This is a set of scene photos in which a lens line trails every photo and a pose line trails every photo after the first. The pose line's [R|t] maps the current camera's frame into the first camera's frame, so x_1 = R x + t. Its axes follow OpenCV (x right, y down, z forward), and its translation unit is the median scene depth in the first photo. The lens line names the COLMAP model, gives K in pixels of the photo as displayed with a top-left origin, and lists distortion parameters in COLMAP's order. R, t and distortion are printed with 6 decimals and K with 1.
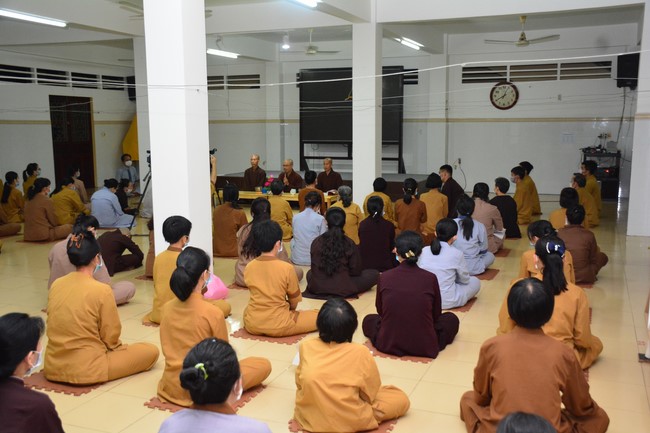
lens RADIAL K [[680.8, 0, 325.0], [0, 680.8, 216.5], [0, 0, 1]] dist [0.017603, 0.014334]
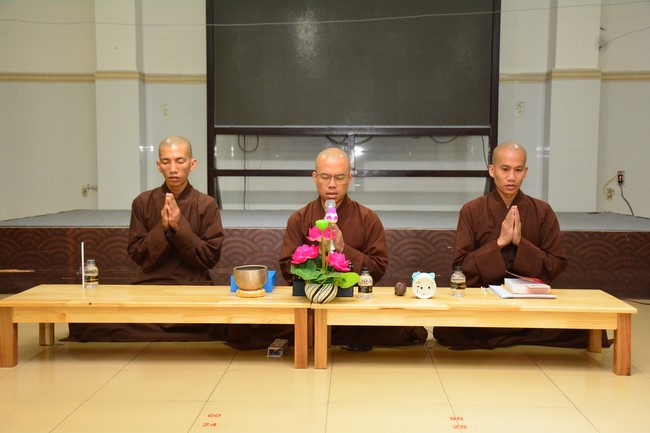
lens RADIAL K [[811.0, 0, 325.0], [0, 811.0, 216.5], [0, 0, 1]] dist [0.109397, 0.073245]
pose [[0.938834, -0.014925, 0.344046, -0.137006], [0.039692, 0.997092, -0.065055, -0.034667], [-0.342075, 0.074732, 0.936696, 0.614154]]
